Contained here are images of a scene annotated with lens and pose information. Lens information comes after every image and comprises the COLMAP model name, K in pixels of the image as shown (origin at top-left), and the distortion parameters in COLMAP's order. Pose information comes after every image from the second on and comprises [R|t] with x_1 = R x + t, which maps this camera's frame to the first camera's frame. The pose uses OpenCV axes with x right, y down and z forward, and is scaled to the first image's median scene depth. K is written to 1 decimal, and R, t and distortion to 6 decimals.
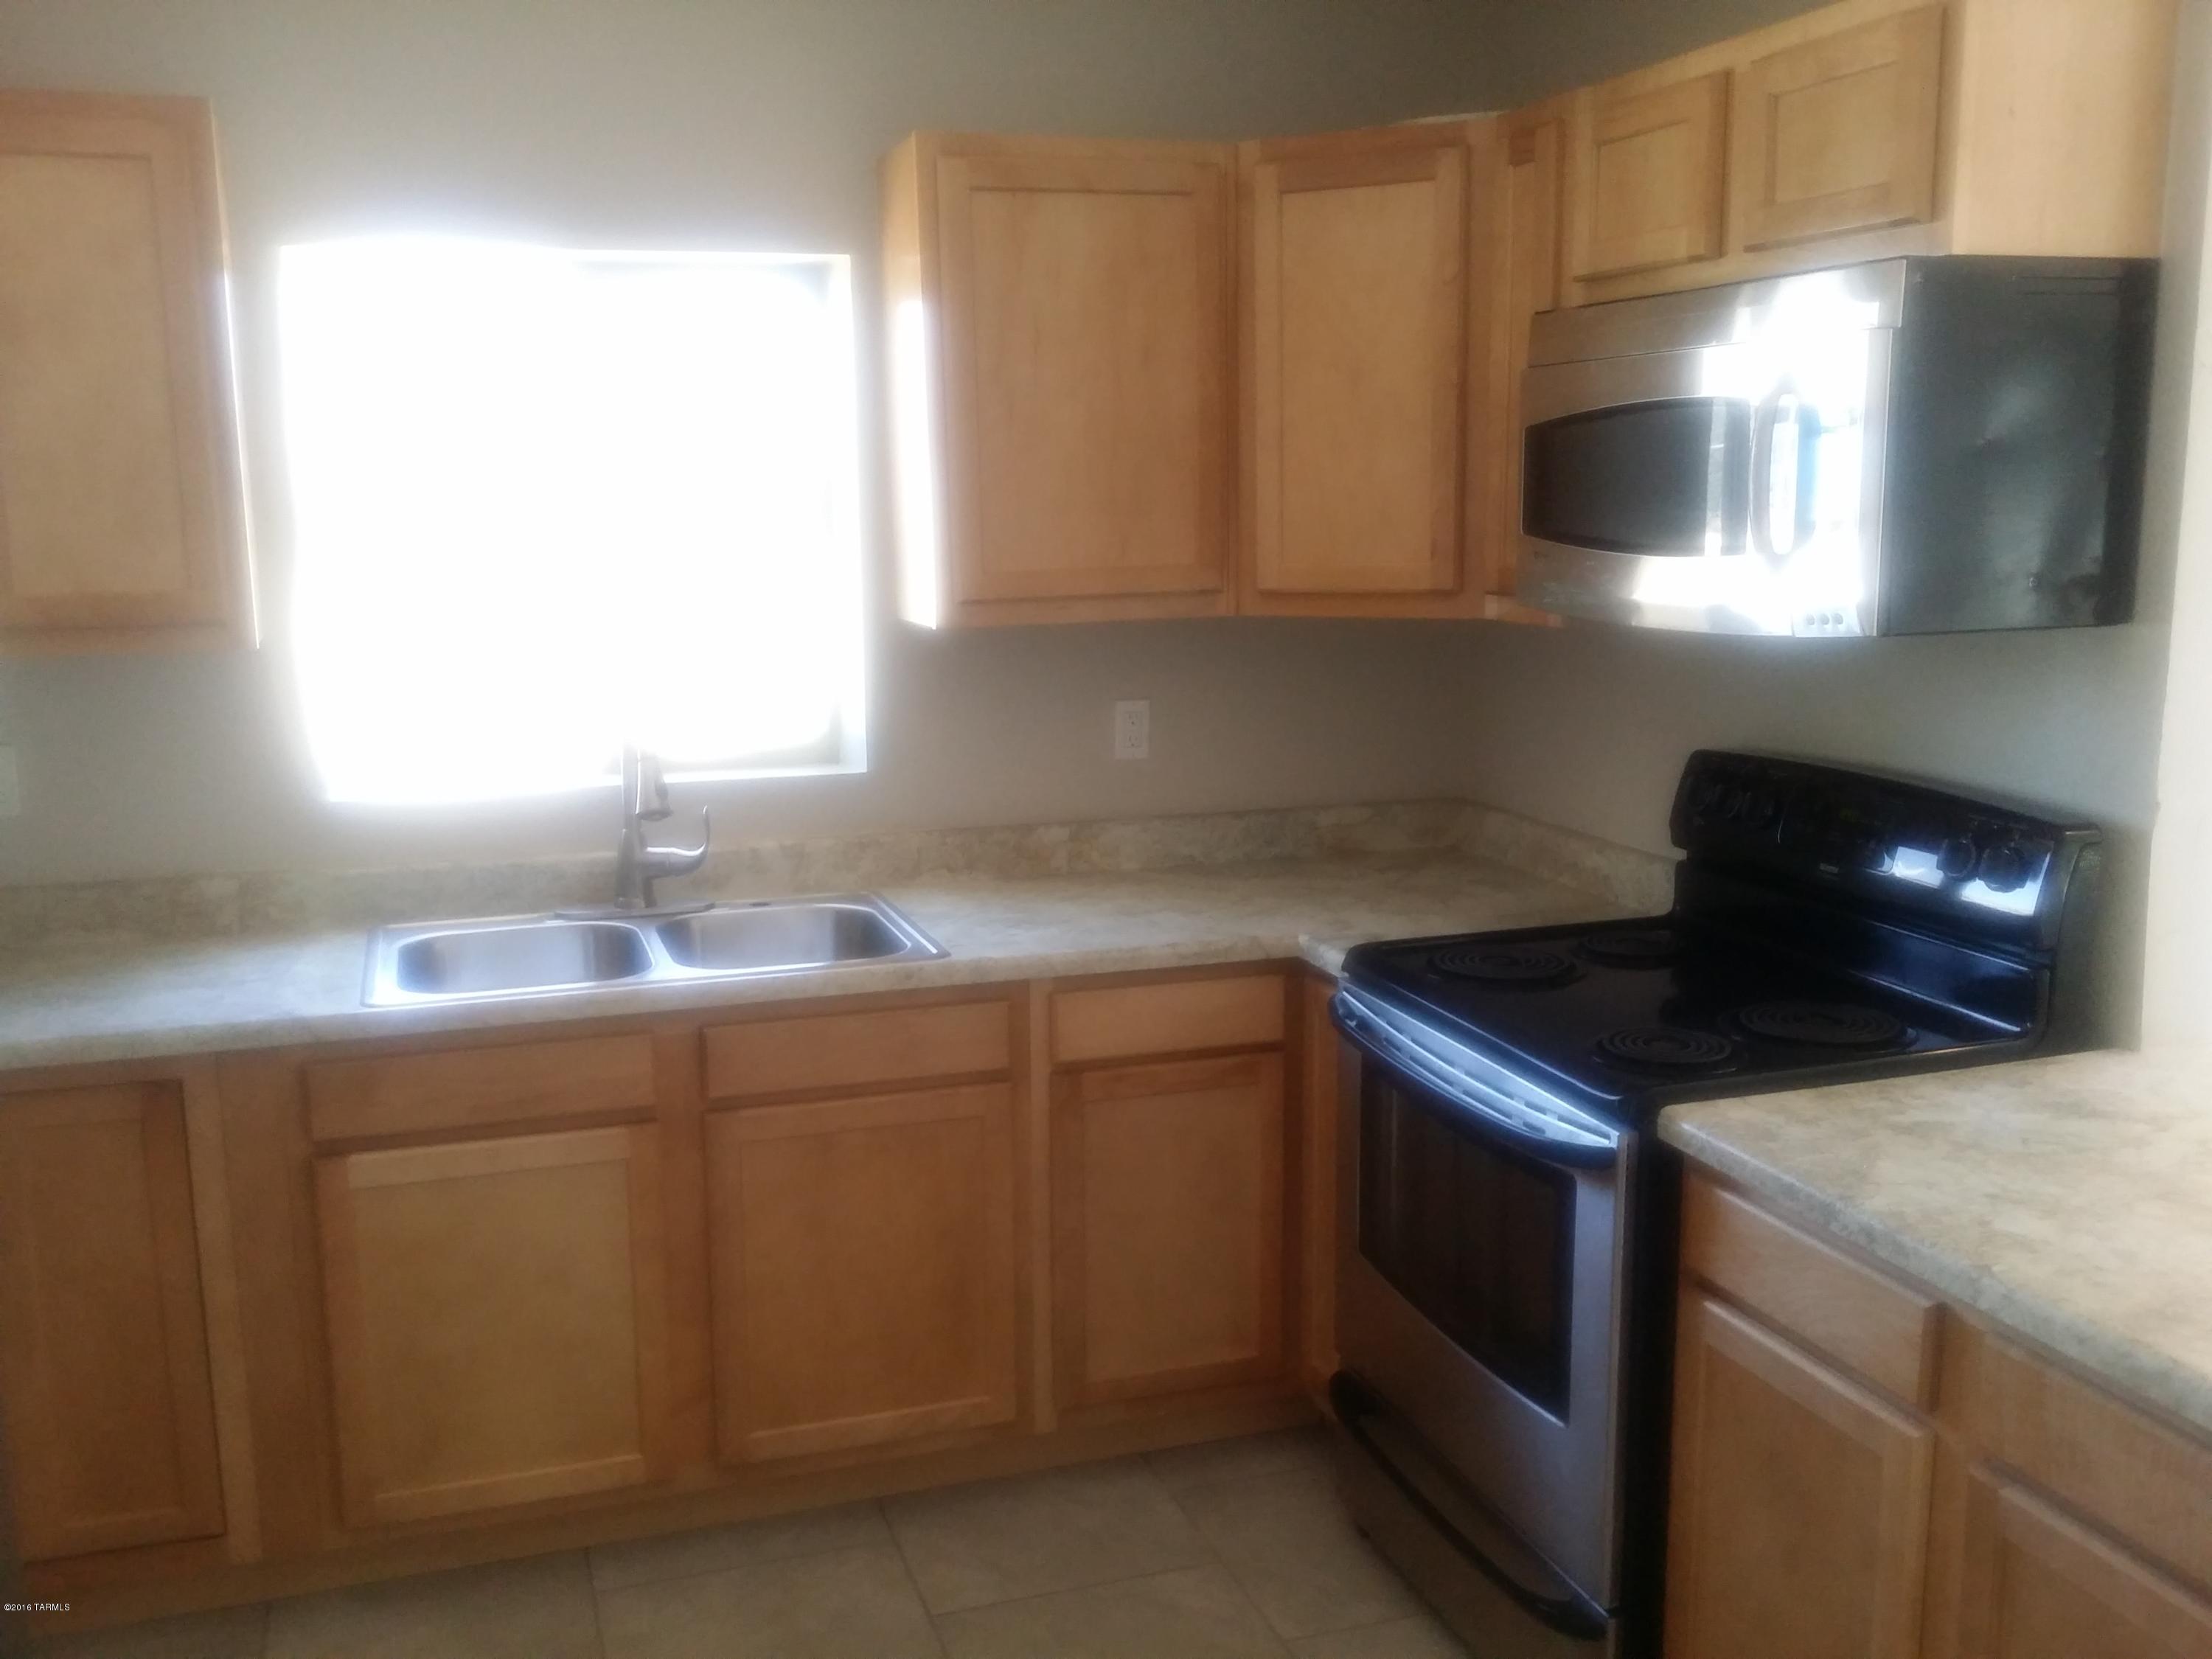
lens RADIAL K [[1990.2, 0, 1101.5], [0, 1990.2, 835.7], [0, 0, 1]] dist [0.035188, -0.053315]
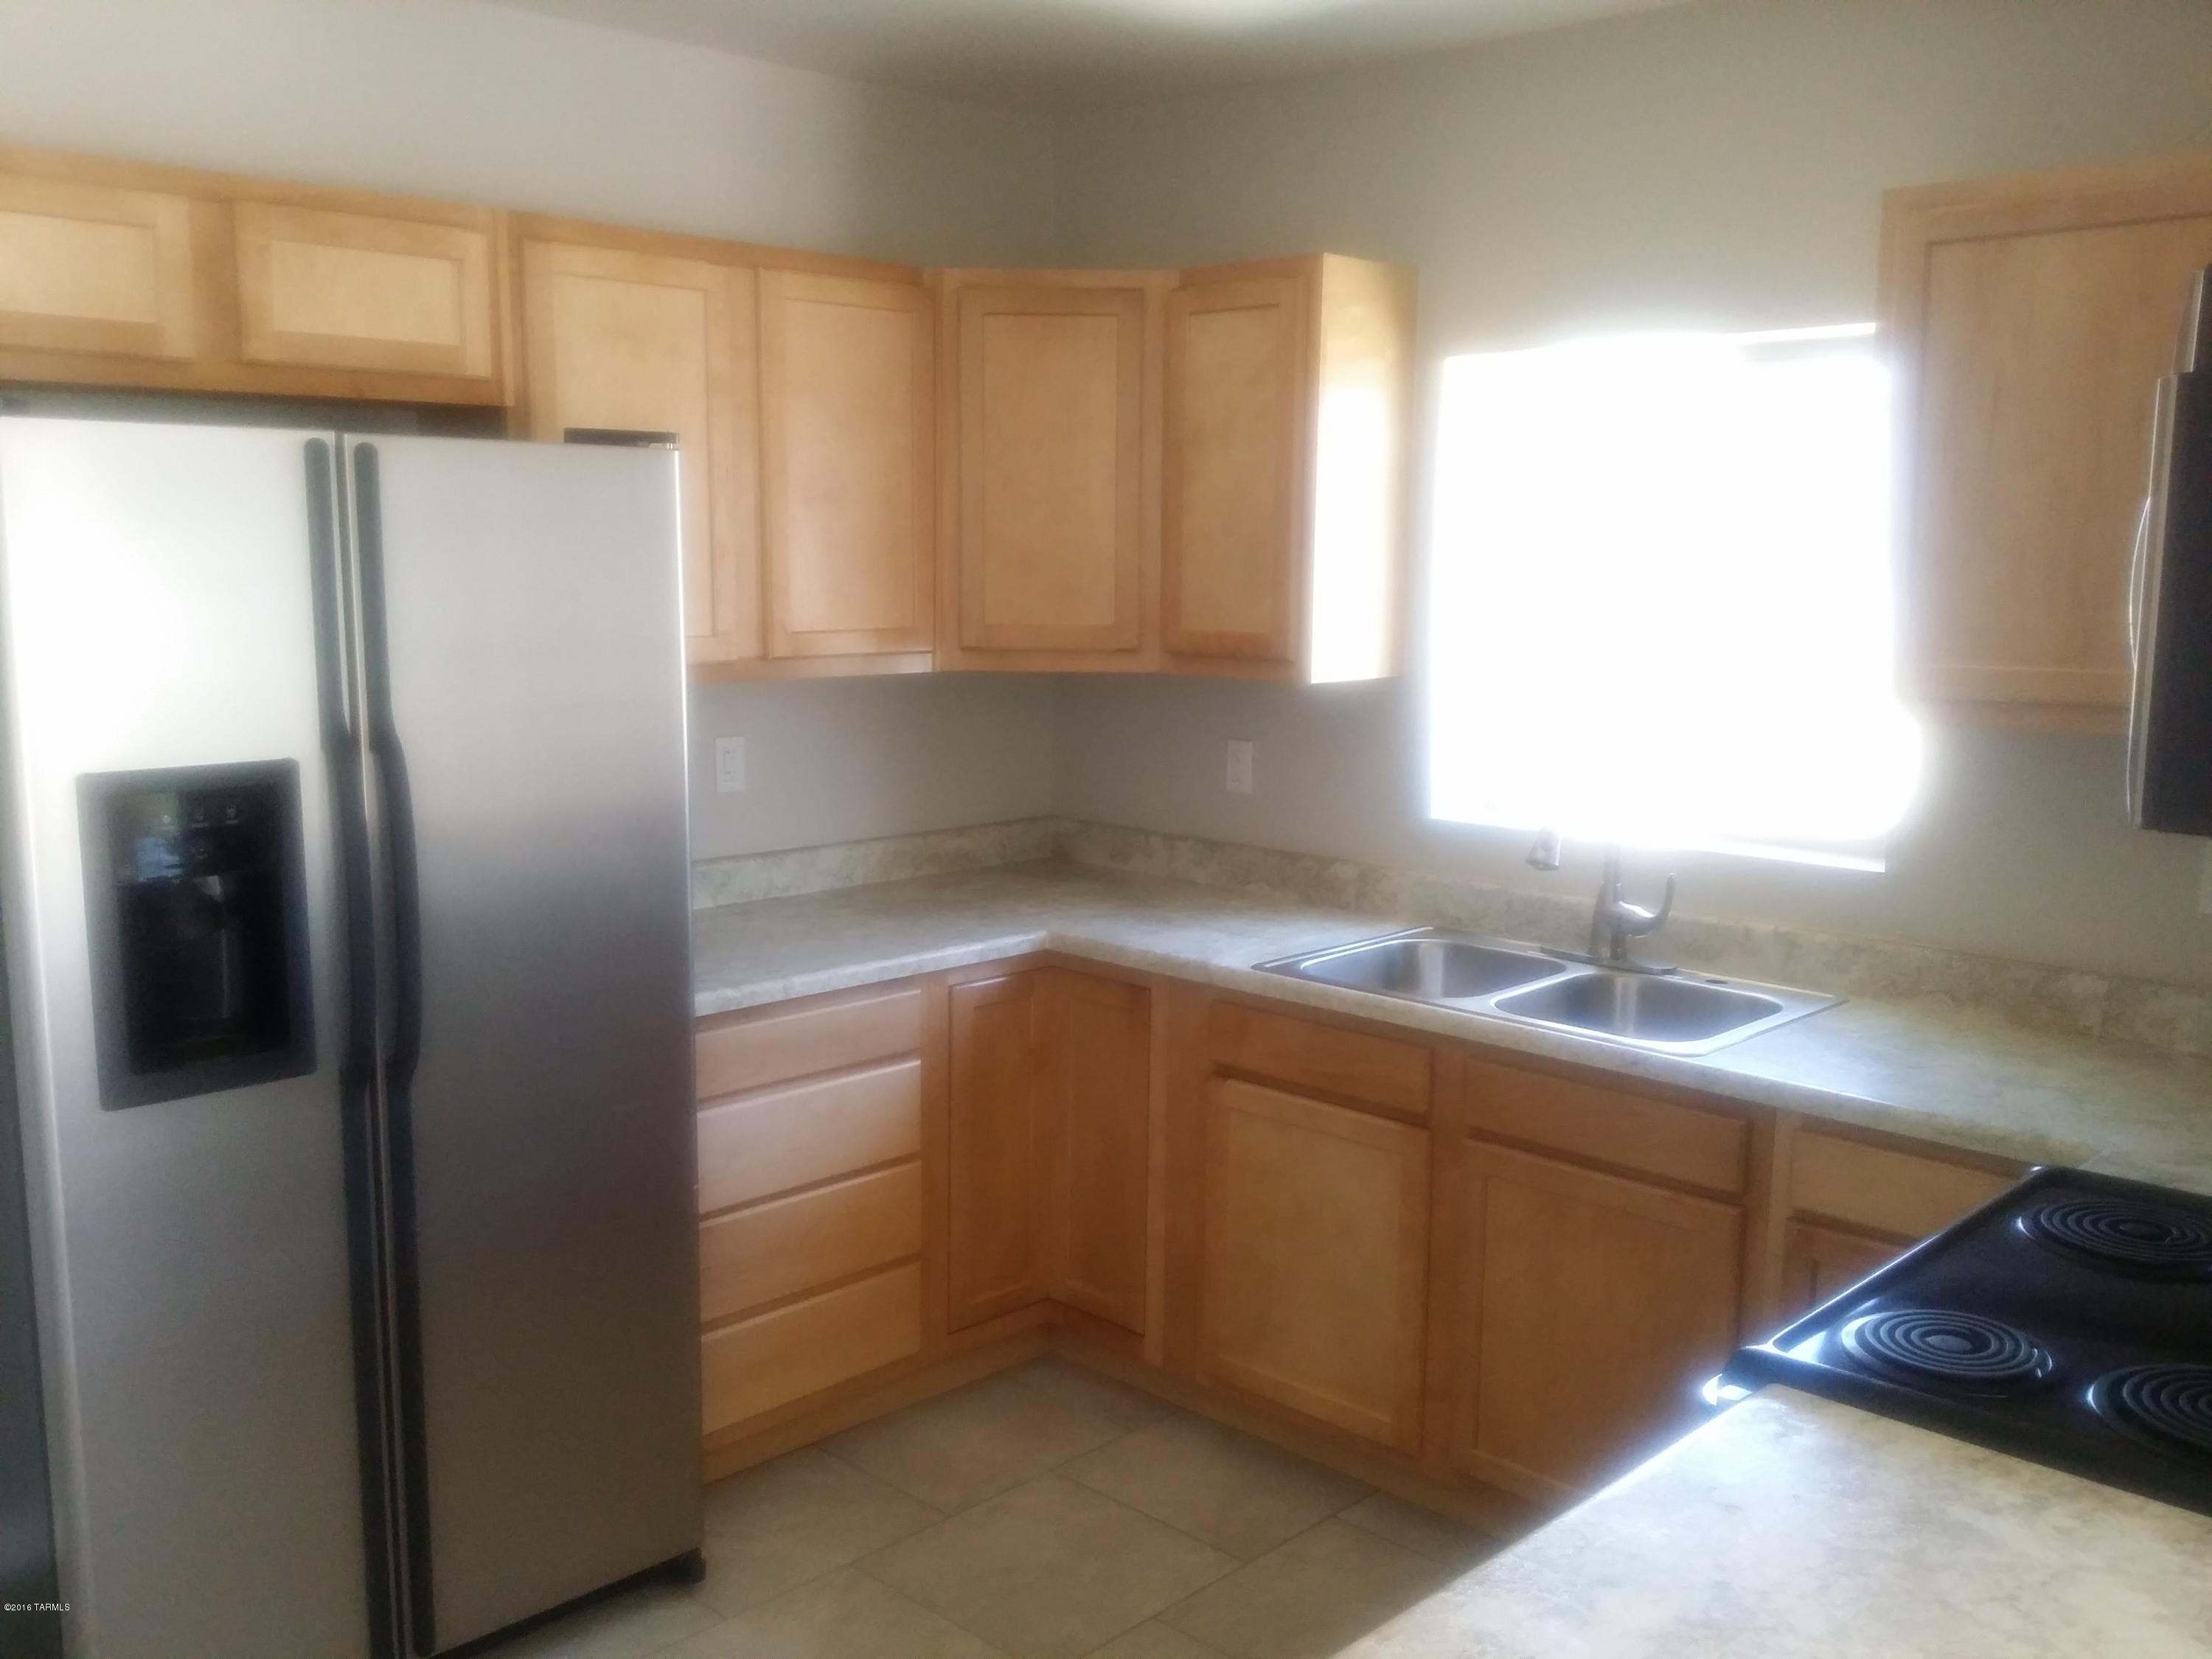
lens RADIAL K [[1990.2, 0, 1101.5], [0, 1990.2, 830.4], [0, 0, 1]] dist [0.035188, -0.053315]
pose [[0.468475, 0.143977, -0.871666, 0.580699], [-0.168018, 0.983144, 0.072089, -0.064192], [0.867353, 0.112684, 0.484770, 0.261423]]
